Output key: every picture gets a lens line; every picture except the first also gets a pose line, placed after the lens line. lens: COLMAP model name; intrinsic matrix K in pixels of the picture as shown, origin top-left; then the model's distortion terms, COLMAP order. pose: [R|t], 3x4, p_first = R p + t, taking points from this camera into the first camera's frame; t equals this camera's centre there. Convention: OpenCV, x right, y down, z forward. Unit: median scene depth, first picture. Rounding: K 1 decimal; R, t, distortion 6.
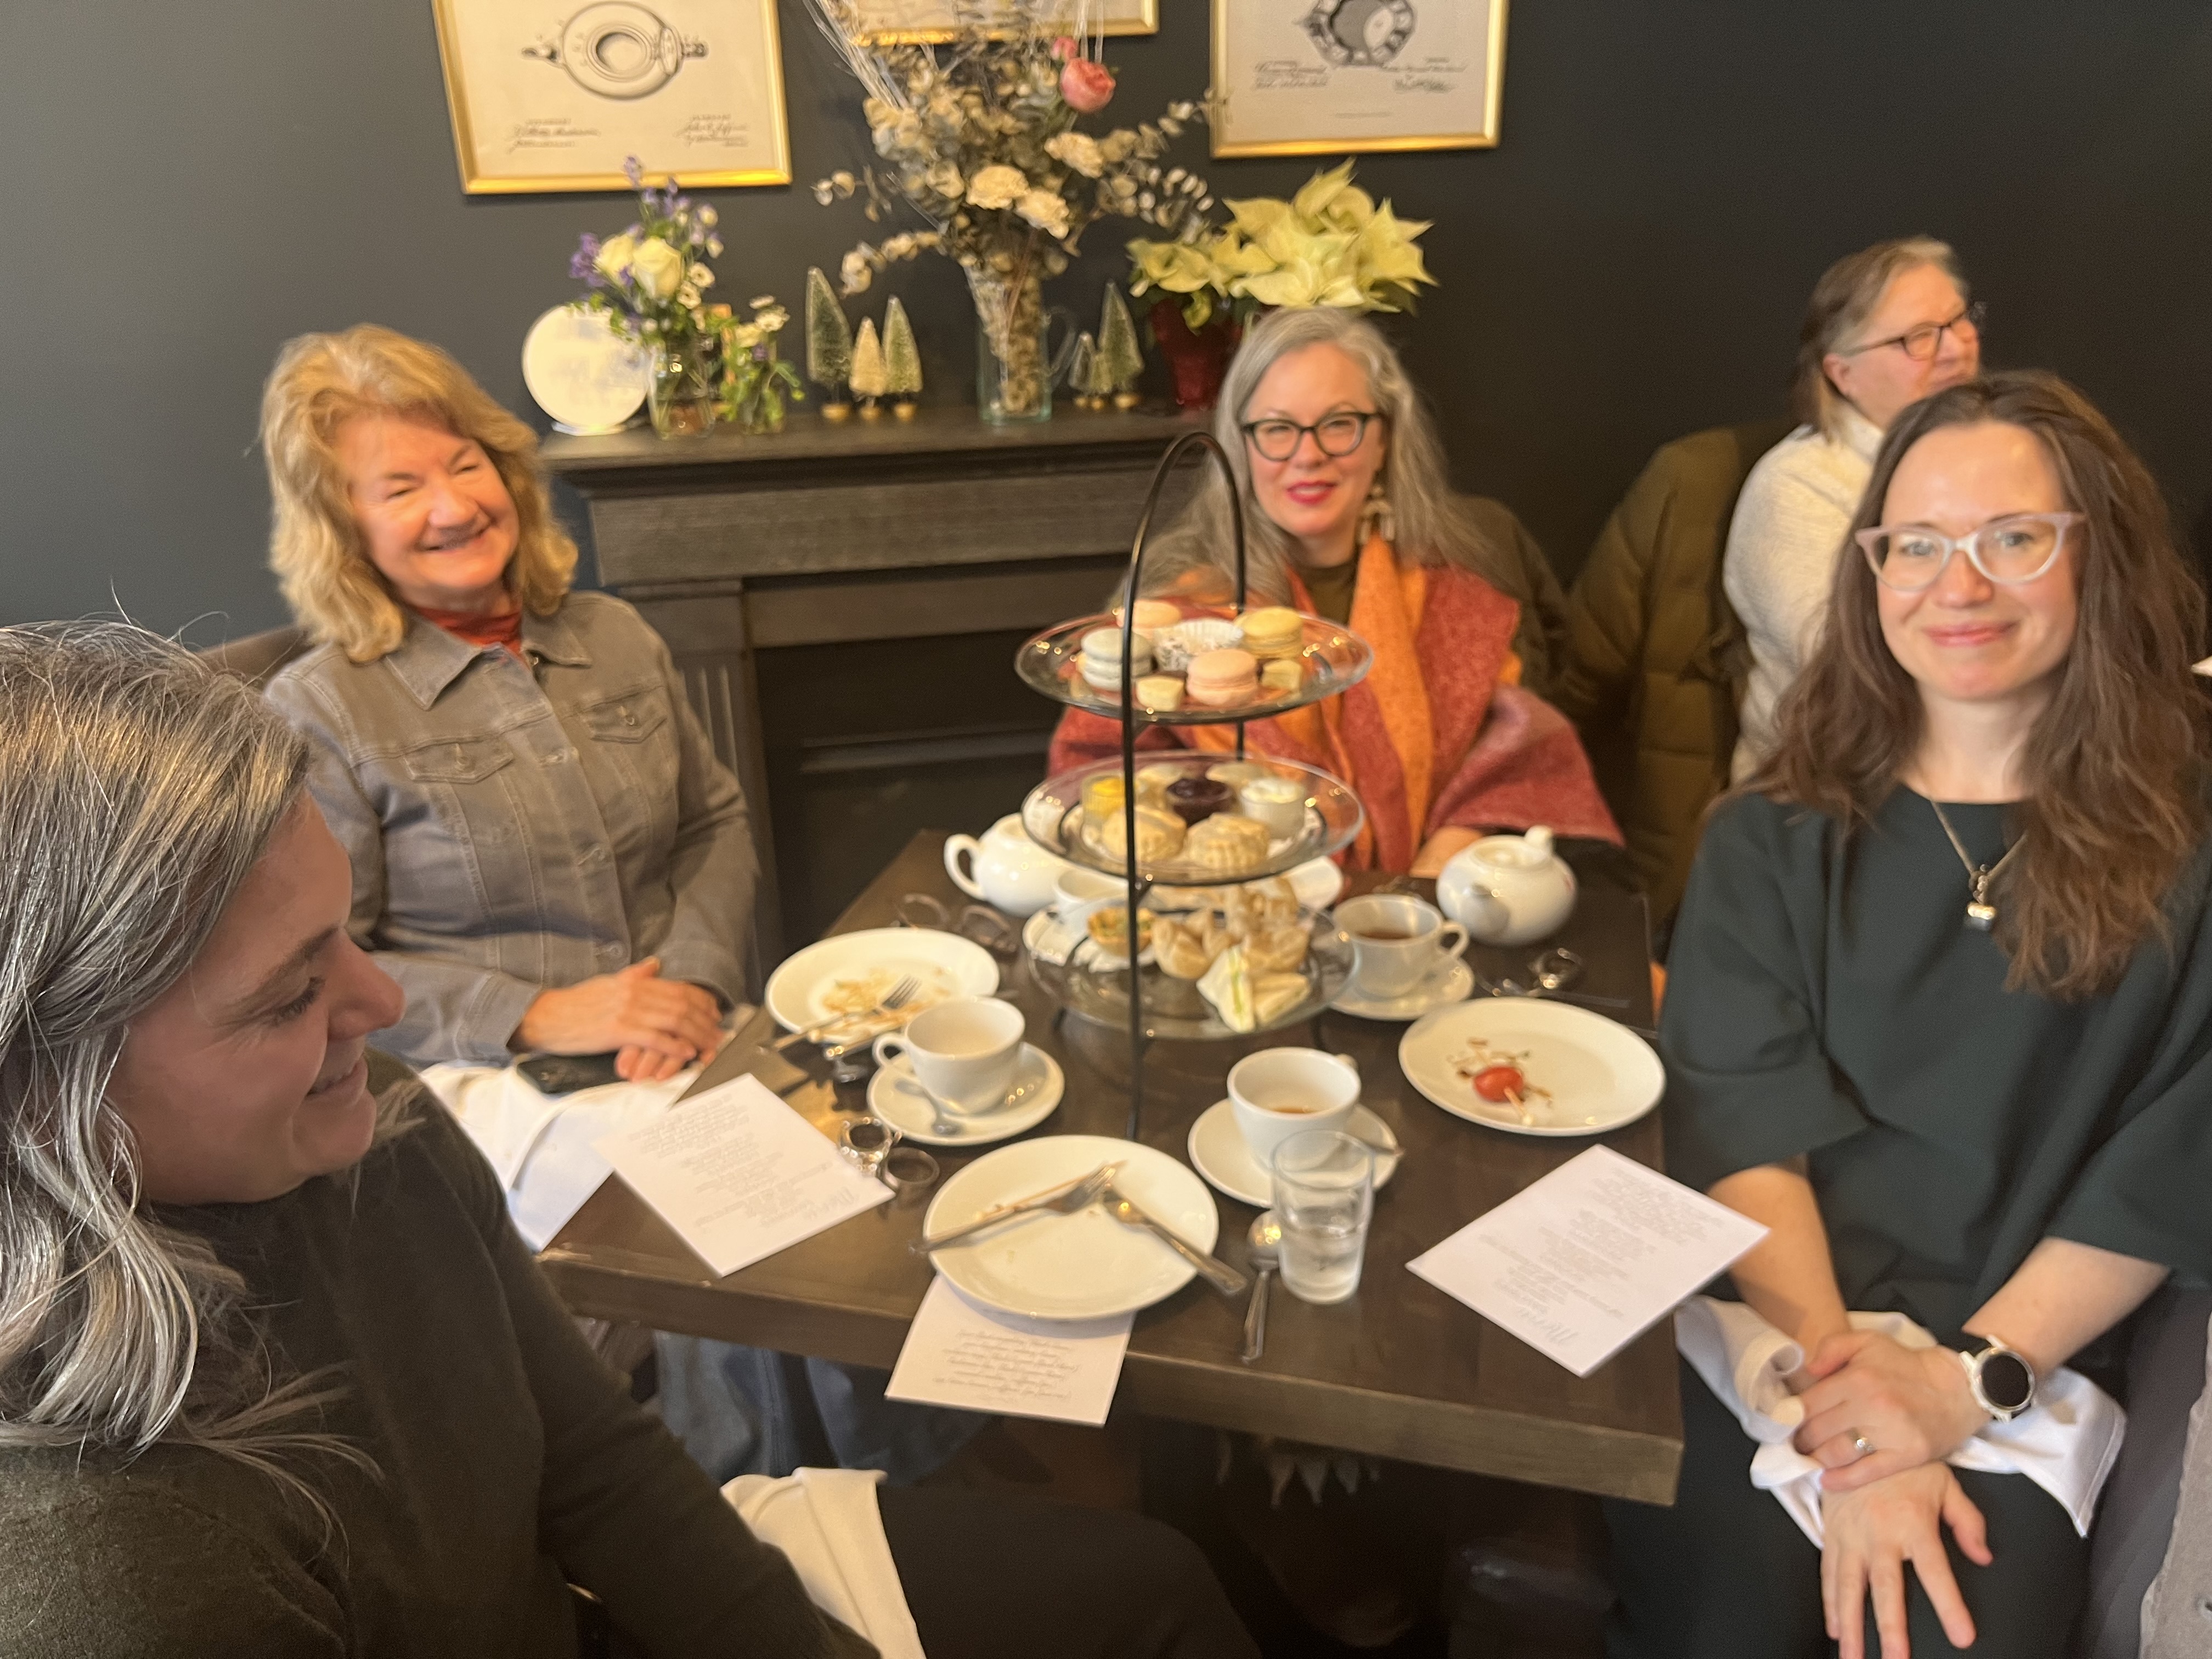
lens RADIAL K [[1669.4, 0, 1093.3], [0, 1669.4, 809.4], [0, 0, 1]] dist [0.029842, -0.039279]
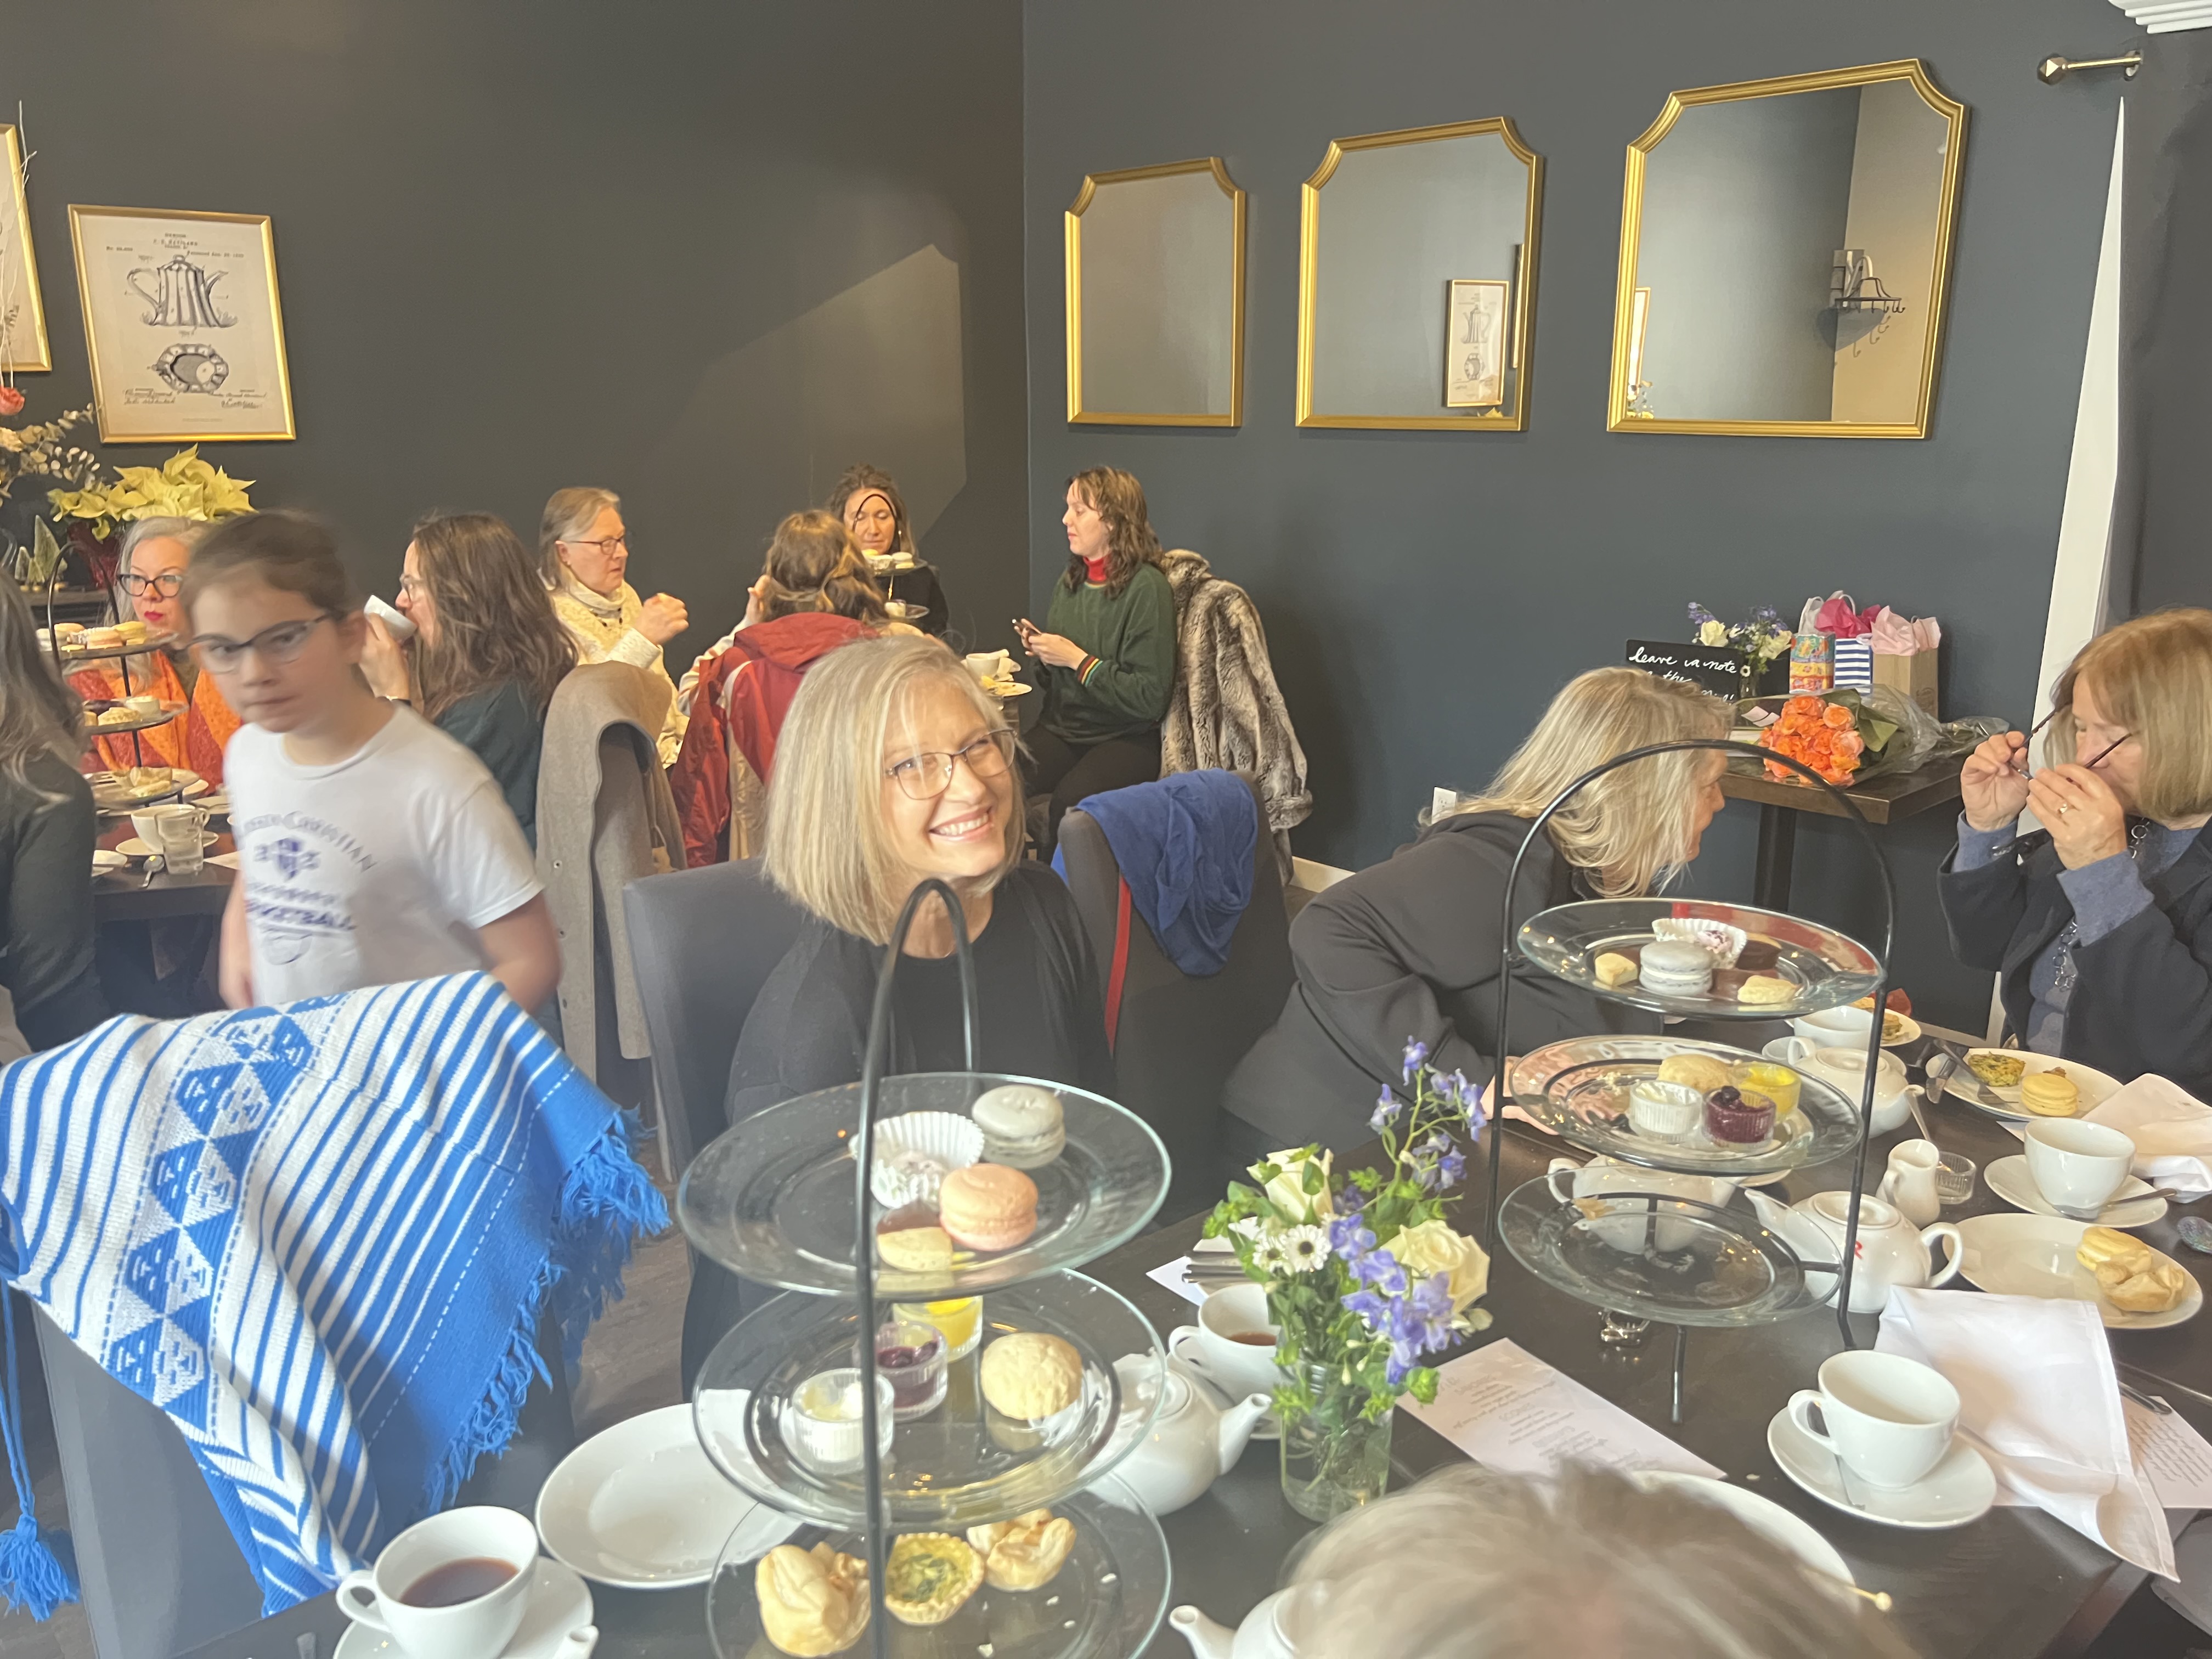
lens RADIAL K [[1669.4, 0, 1176.4], [0, 1669.4, 821.4], [0, 0, 1]] dist [0.029842, -0.039279]
pose [[0.828820, -0.106099, 0.549364, 0.001026], [0.191665, 0.976290, -0.100611, 0.360162], [-0.525664, 0.188682, 0.829504, -0.895370]]
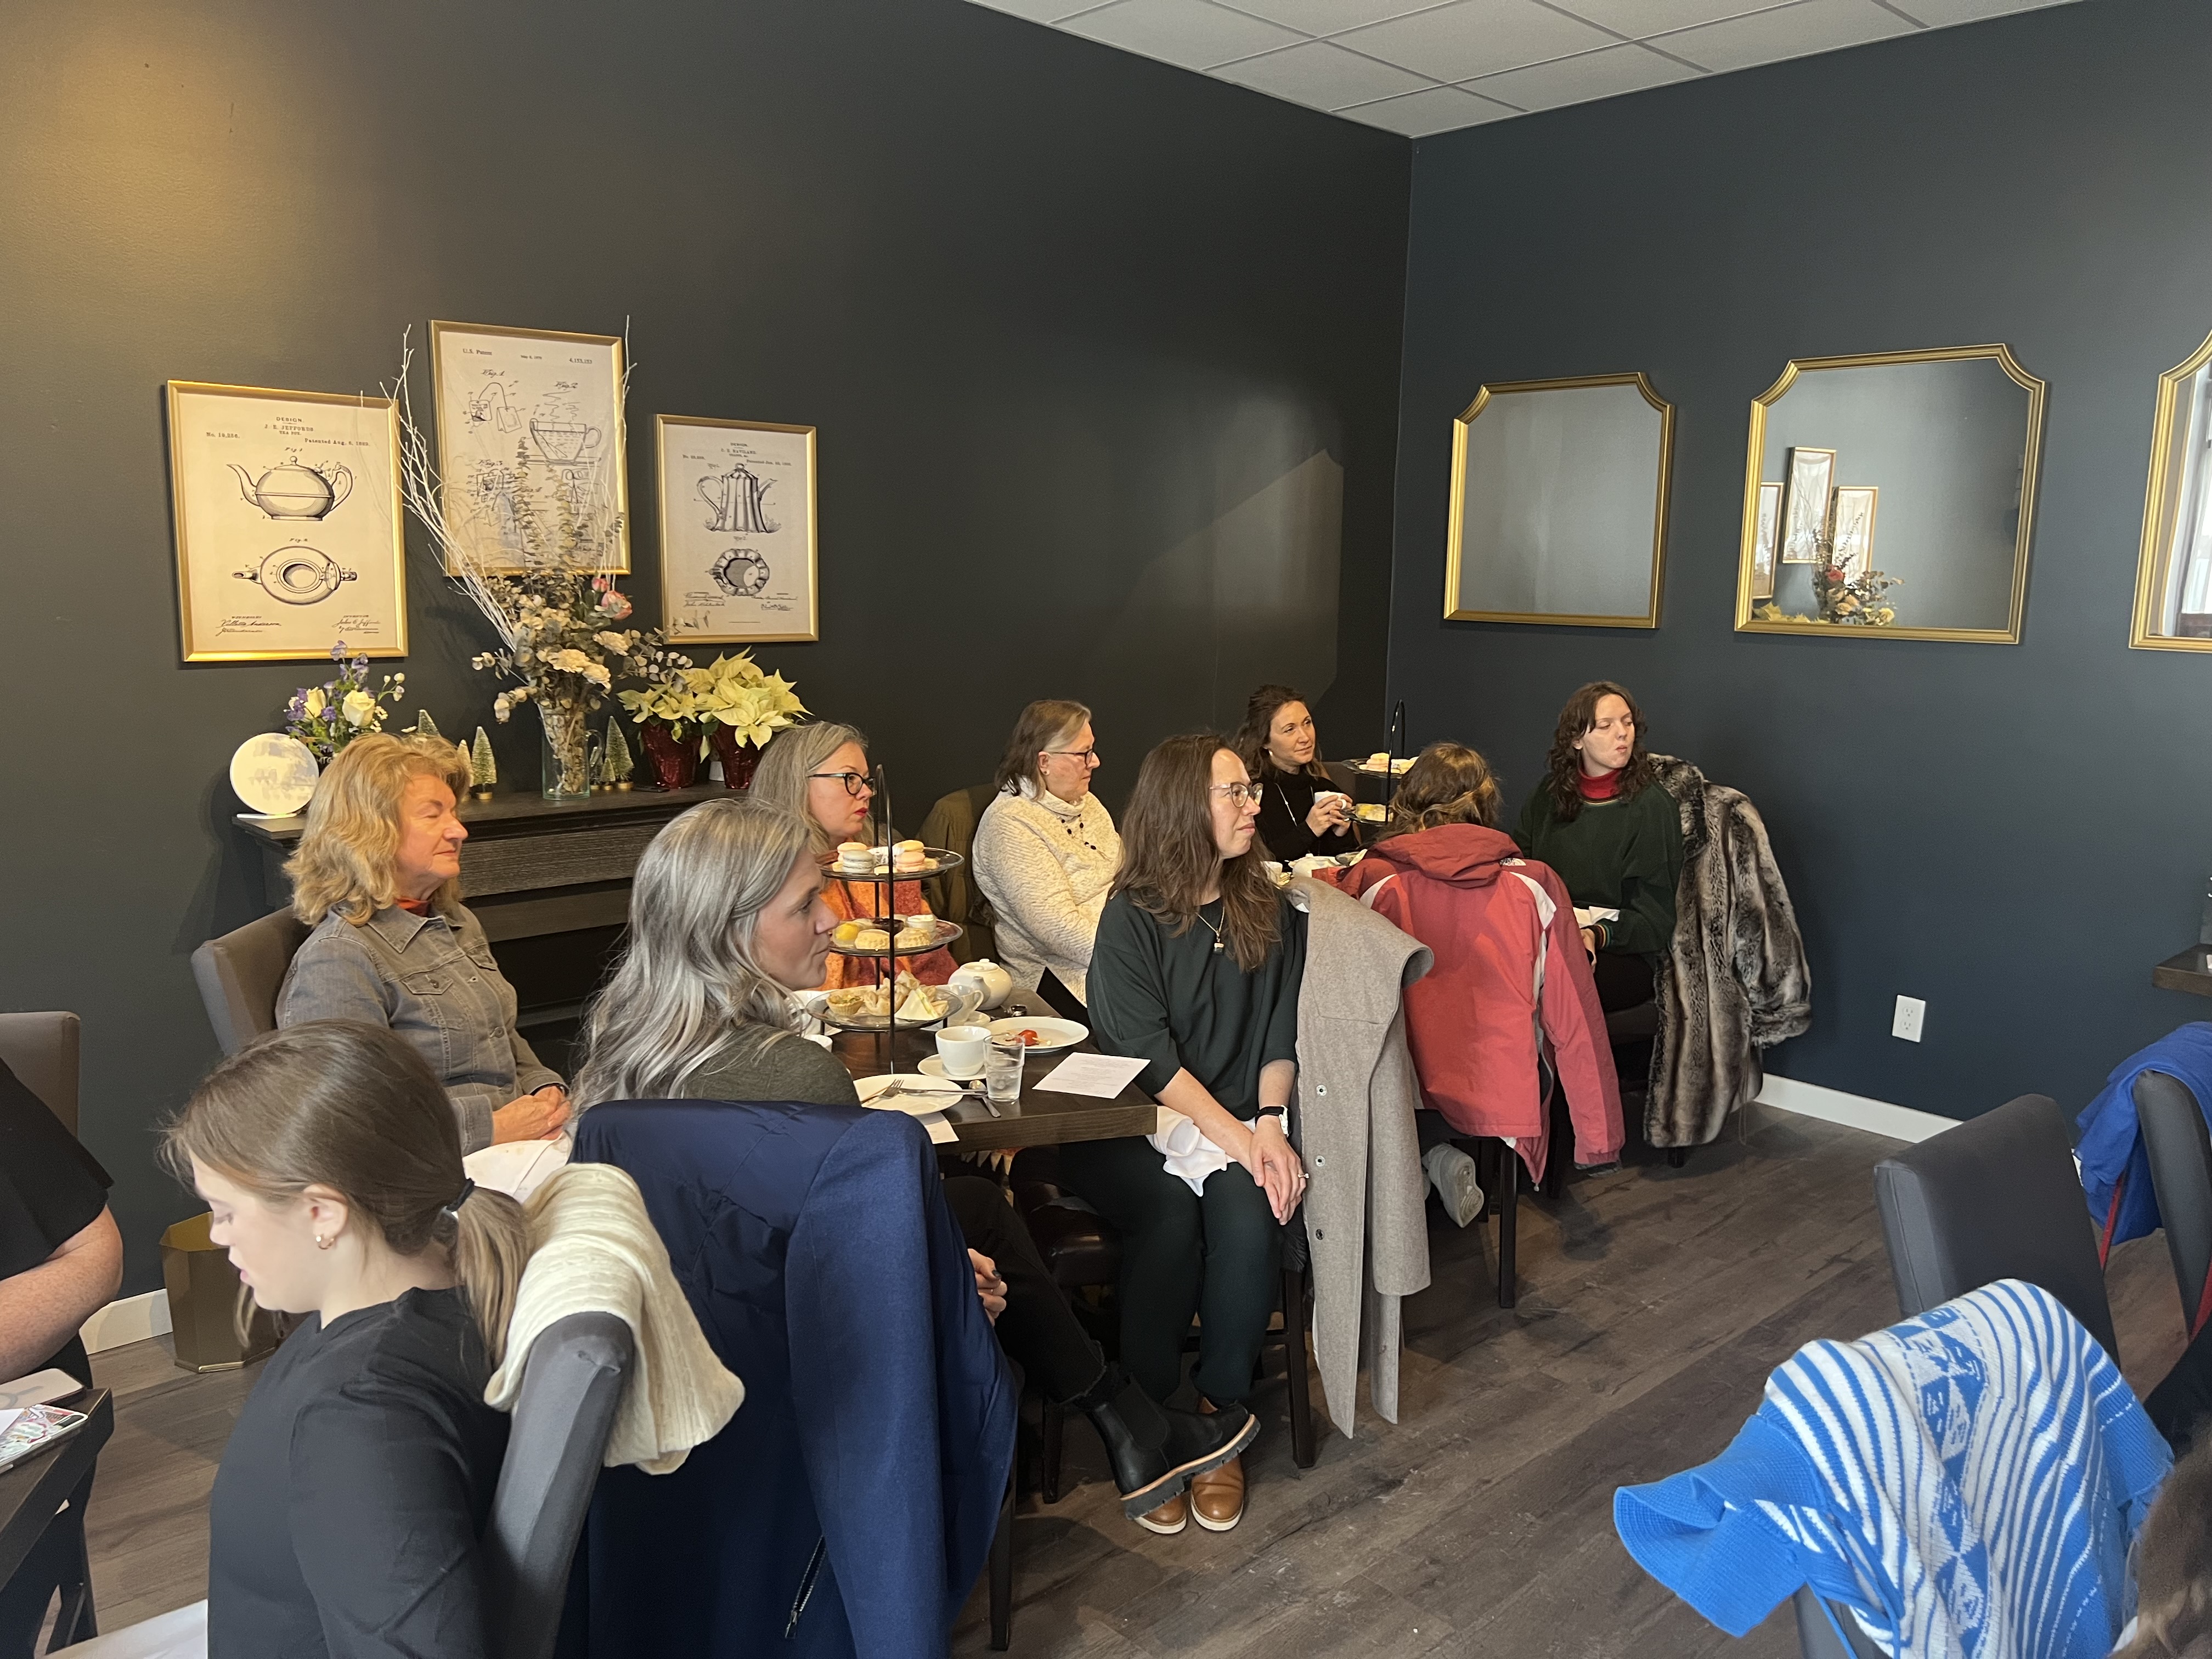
lens RADIAL K [[1669.4, 0, 1104.7], [0, 1669.4, 830.2], [0, 0, 1]] dist [0.029842, -0.039279]
pose [[0.825839, -0.050136, 0.561674, -0.536659], [0.181928, 0.966468, -0.181223, 0.182232], [-0.533754, 0.251845, 0.807268, -0.562682]]
